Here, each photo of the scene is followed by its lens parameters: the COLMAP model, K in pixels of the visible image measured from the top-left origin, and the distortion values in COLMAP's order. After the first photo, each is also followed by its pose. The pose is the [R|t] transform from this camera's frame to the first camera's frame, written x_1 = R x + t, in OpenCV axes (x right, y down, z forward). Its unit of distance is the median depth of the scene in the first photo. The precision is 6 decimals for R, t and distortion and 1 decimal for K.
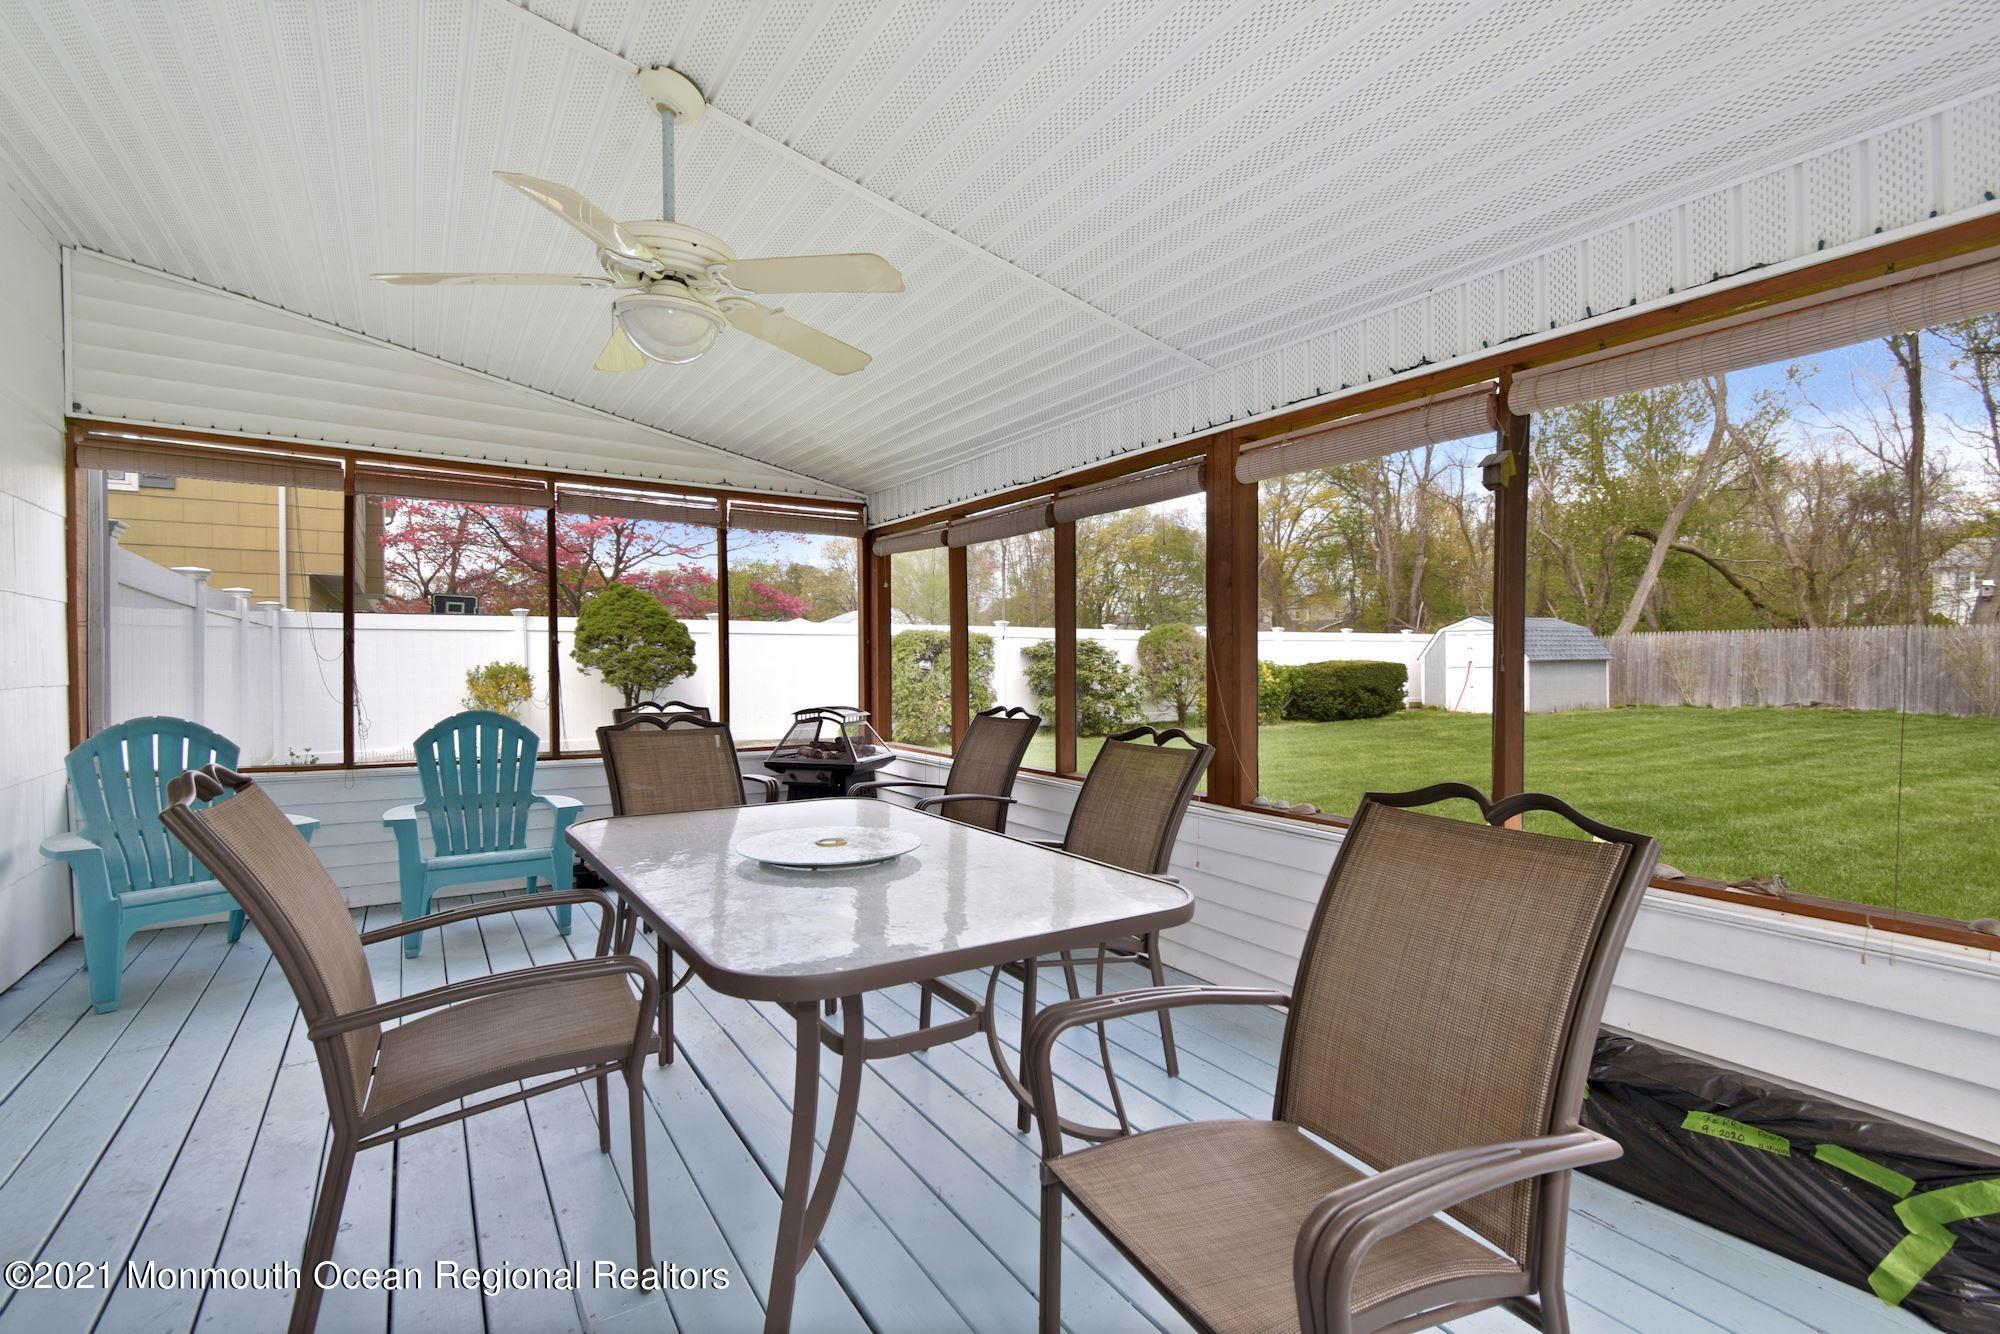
lens RADIAL K [[893.1, 0, 996.1], [0, 893.1, 678.5], [0, 0, 1]] dist [0.002251, -0.000710]
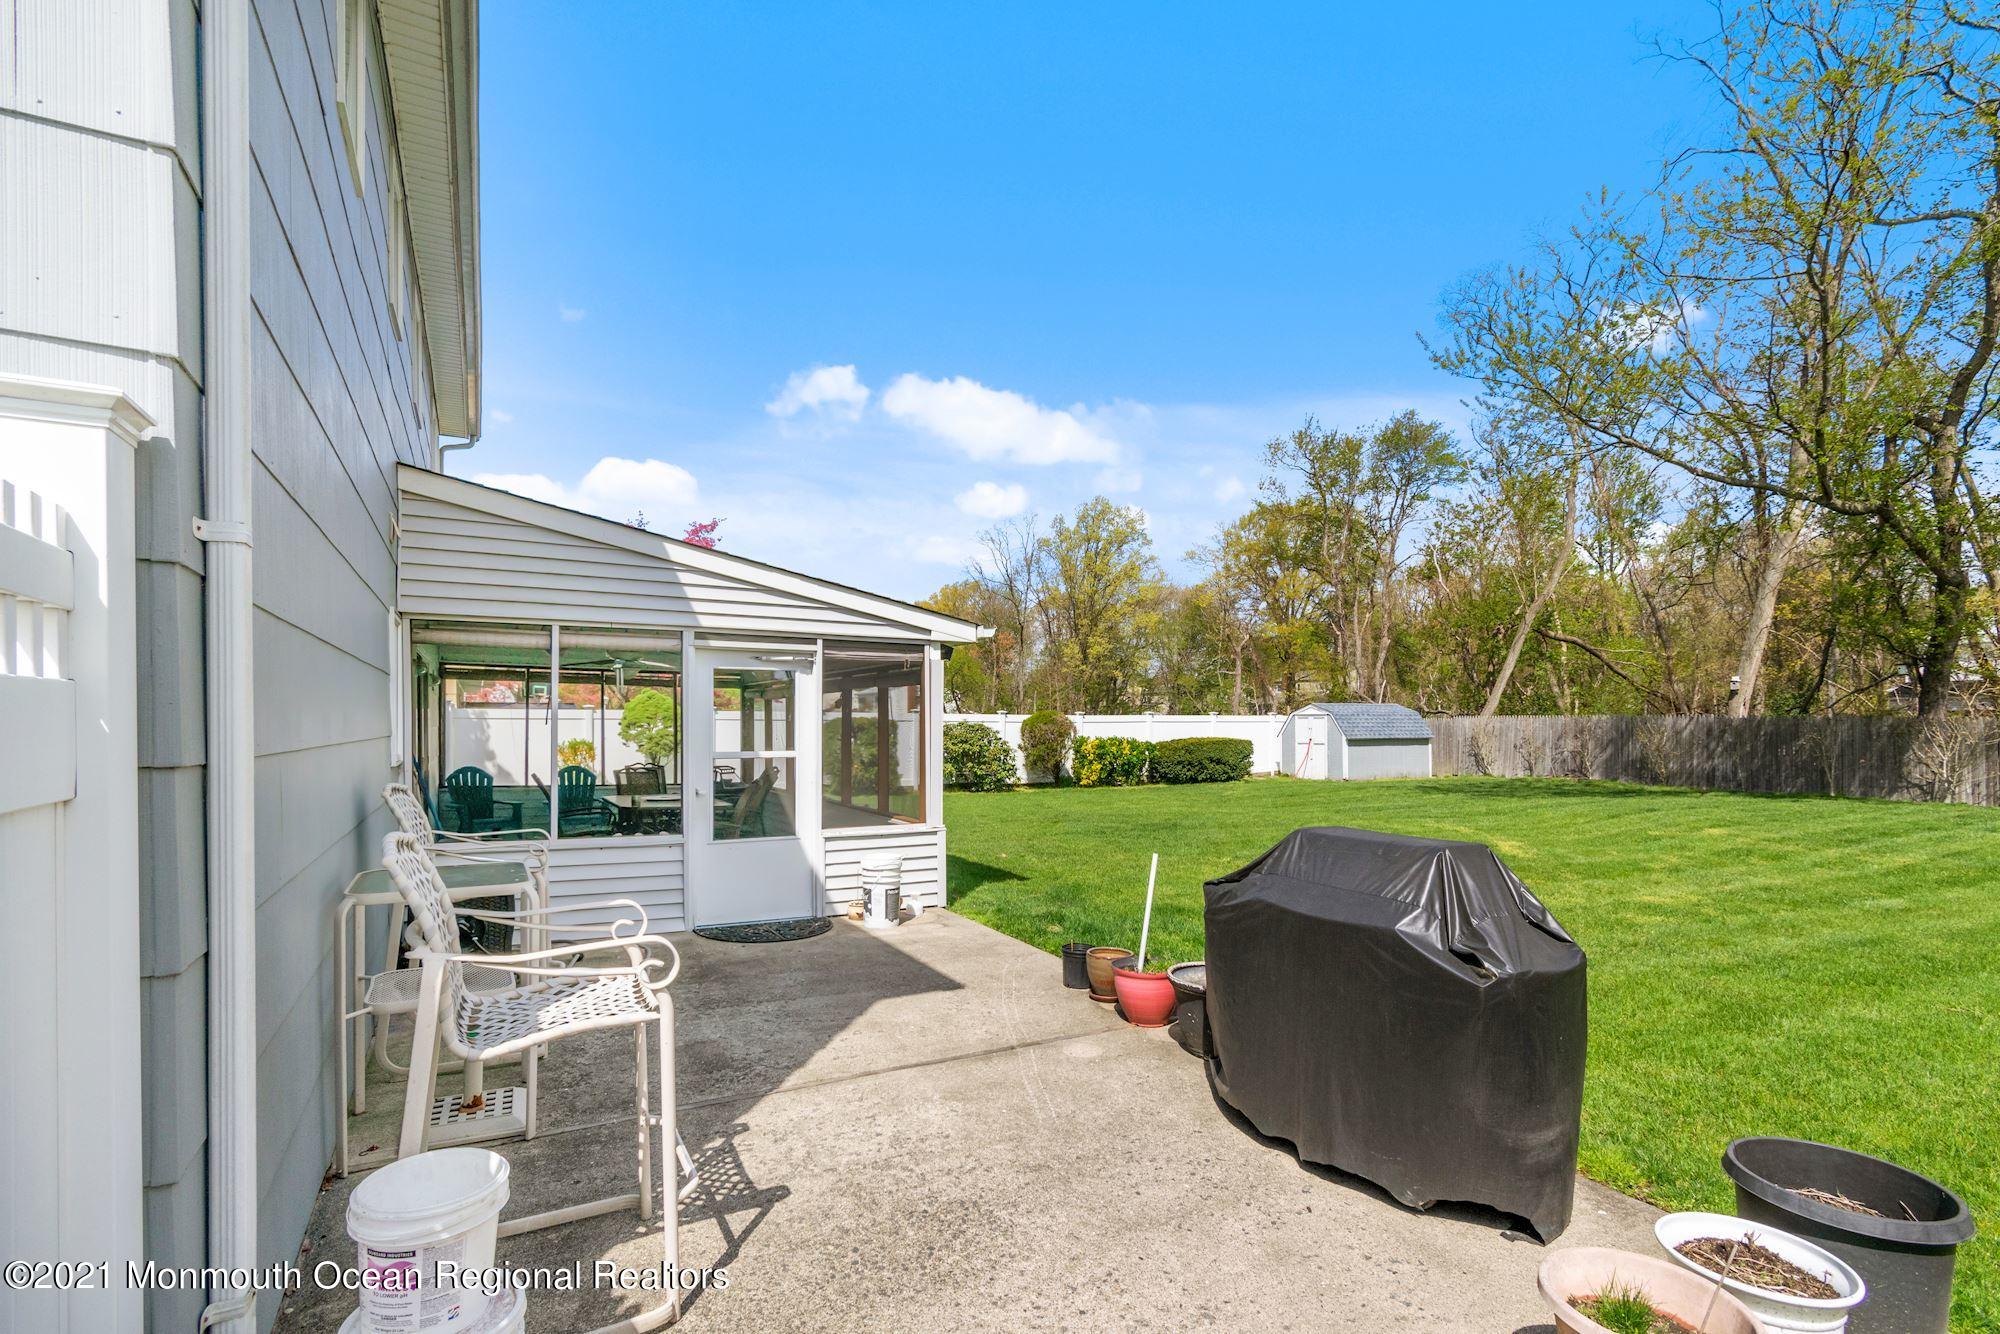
lens RADIAL K [[893.1, 0, 981.9], [0, 893.1, 733.3], [0, 0, 1]] dist [0.002251, -0.000710]
pose [[0.997283, 0.011065, -0.072826, 0.158058], [-0.011806, 0.999883, -0.009744, -0.009751], [0.072709, 0.010578, 0.997297, -0.300564]]
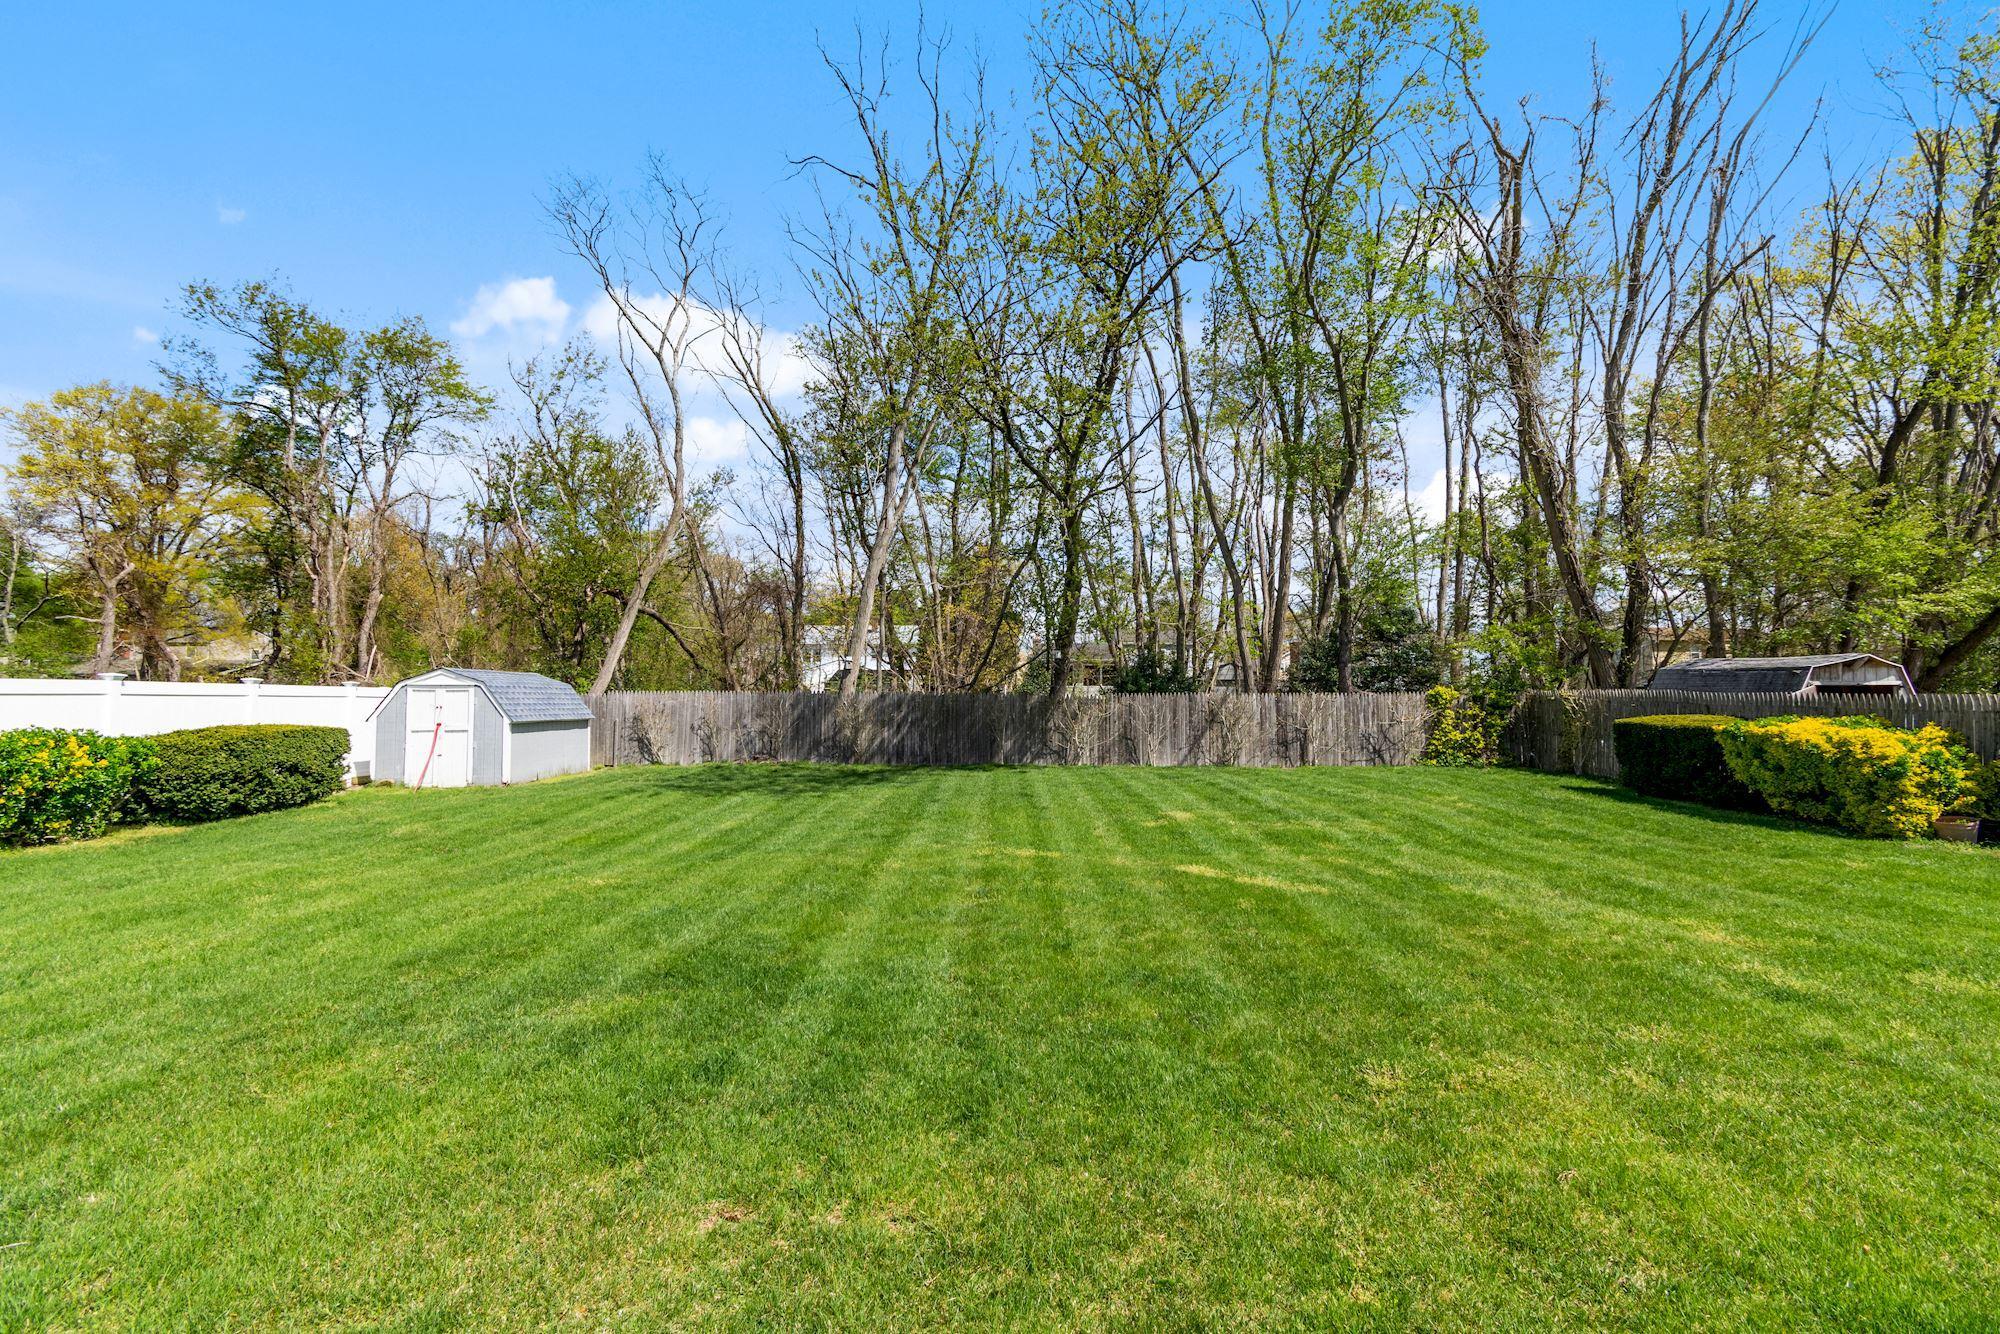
lens RADIAL K [[893.1, 0, 1015.9], [0, 893.1, 657.3], [0, 0, 1]] dist [0.002251, -0.000710]
pose [[0.481370, 0.054220, 0.874839, 0.072498], [0.015757, 0.997388, -0.070486, -0.014182], [-0.876376, 0.047715, 0.479258, 0.154841]]
